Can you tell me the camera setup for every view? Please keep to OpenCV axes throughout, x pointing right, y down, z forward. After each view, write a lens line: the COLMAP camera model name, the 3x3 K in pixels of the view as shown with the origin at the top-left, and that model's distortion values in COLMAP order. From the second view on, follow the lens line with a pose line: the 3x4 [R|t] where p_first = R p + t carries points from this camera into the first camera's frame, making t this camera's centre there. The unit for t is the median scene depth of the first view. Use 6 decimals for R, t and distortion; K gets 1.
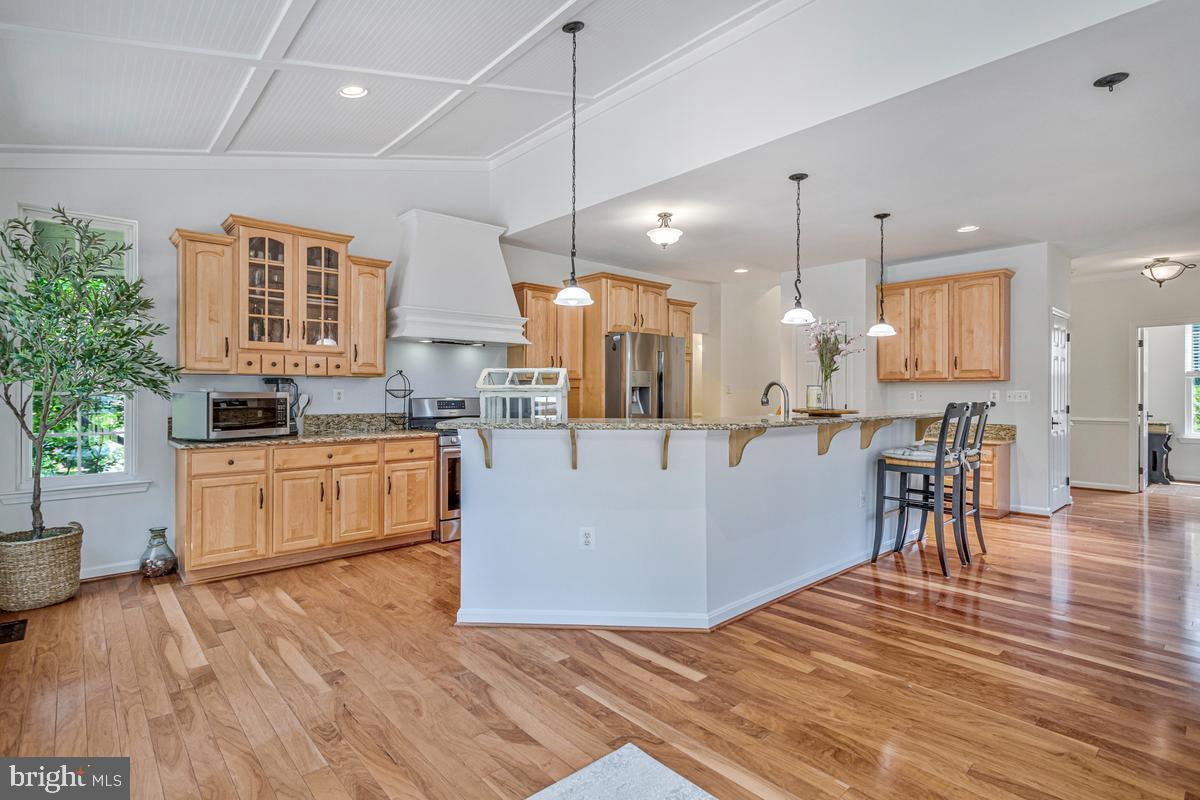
lens RADIAL K [[581.7, 0, 606.5], [0, 581.7, 394.8], [0, 0, 1]] dist [0.001825, 0.002071]
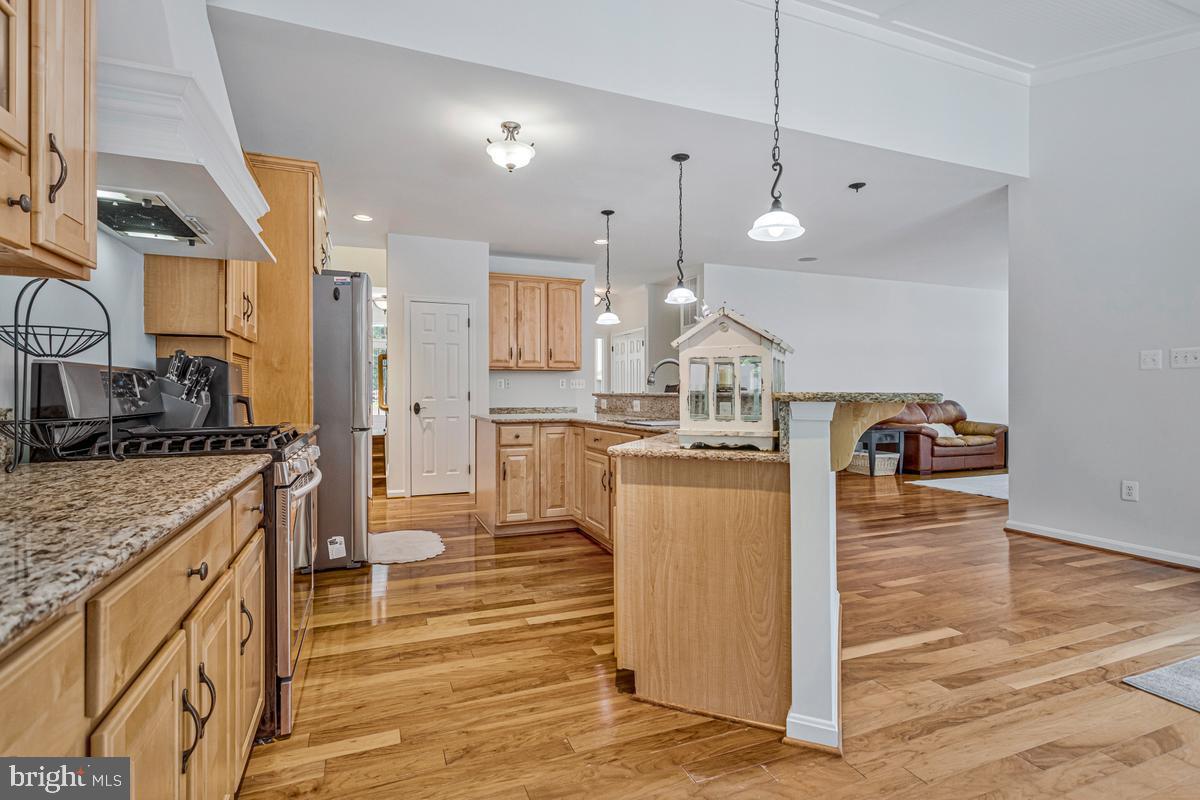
lens RADIAL K [[581.7, 0, 607.0], [0, 581.7, 396.4], [0, 0, 1]] dist [0.001825, 0.002071]
pose [[0.349226, -0.009336, 0.936992, -0.646118], [0.006371, 0.999951, 0.007589, 0.030355], [-0.937017, 0.003319, 0.349268, 0.753151]]
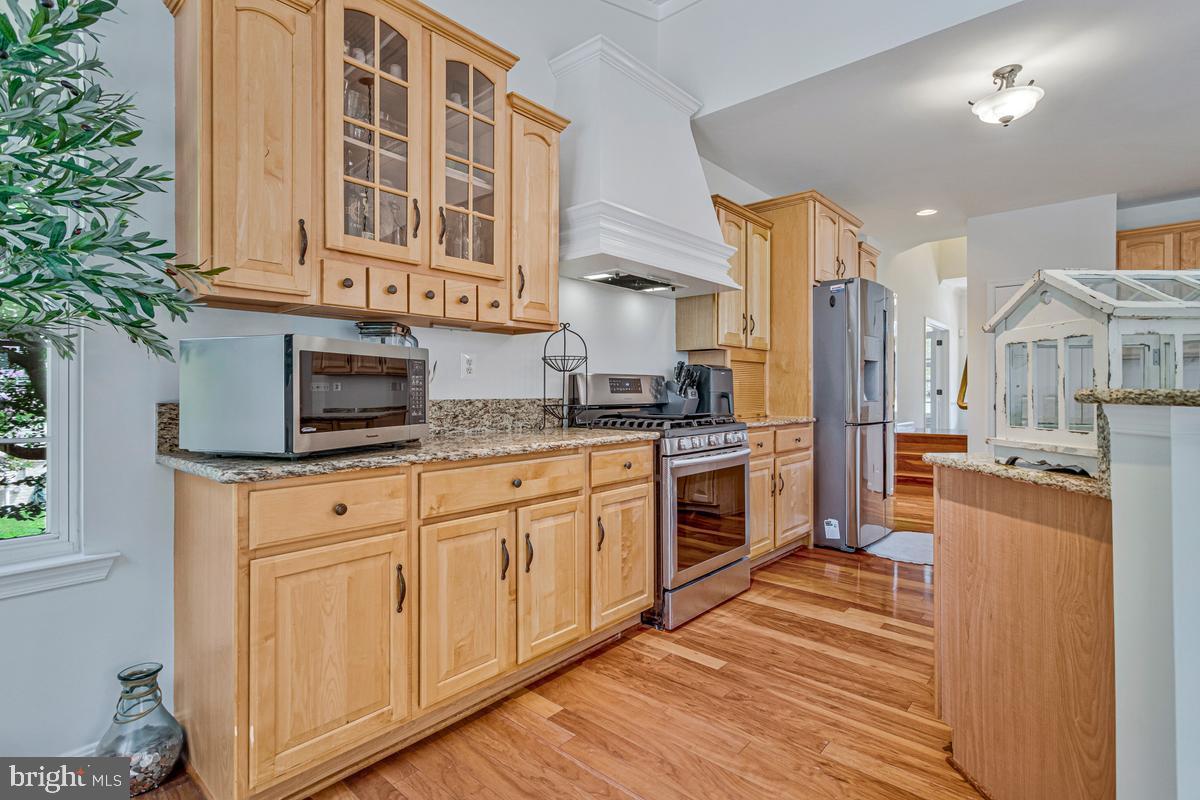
lens RADIAL K [[581.7, 0, 606.3], [0, 581.7, 391.9], [0, 0, 1]] dist [0.001825, 0.002071]
pose [[0.994366, -0.003873, 0.105934, -0.455135], [0.004112, 0.999989, -0.002033, 0.032339], [-0.105925, 0.002457, 0.994371, 0.520754]]
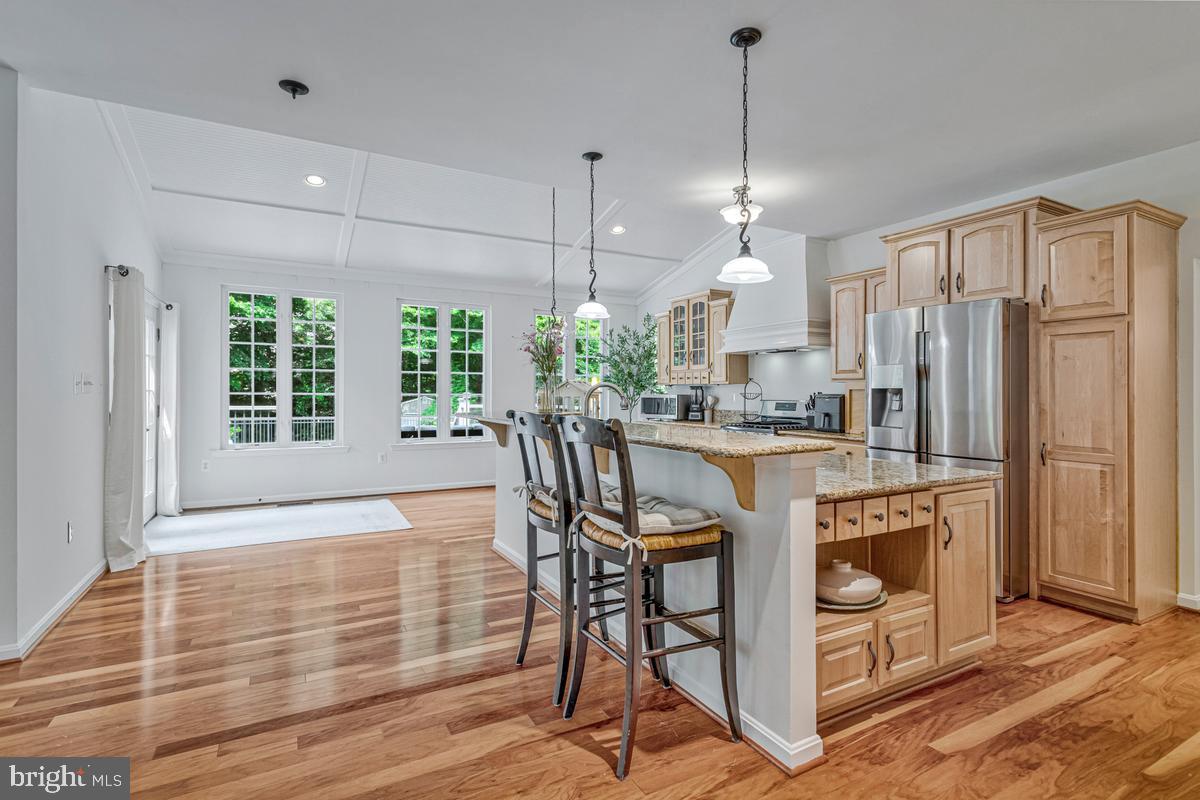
lens RADIAL K [[581.7, 0, 600.1], [0, 581.7, 392.7], [0, 0, 1]] dist [0.001825, 0.002071]
pose [[-0.238326, -0.003433, -0.971179, 1.171802], [-0.007806, 0.999968, -0.001619, -0.005378], [0.971154, 0.007196, -0.238345, 1.195018]]
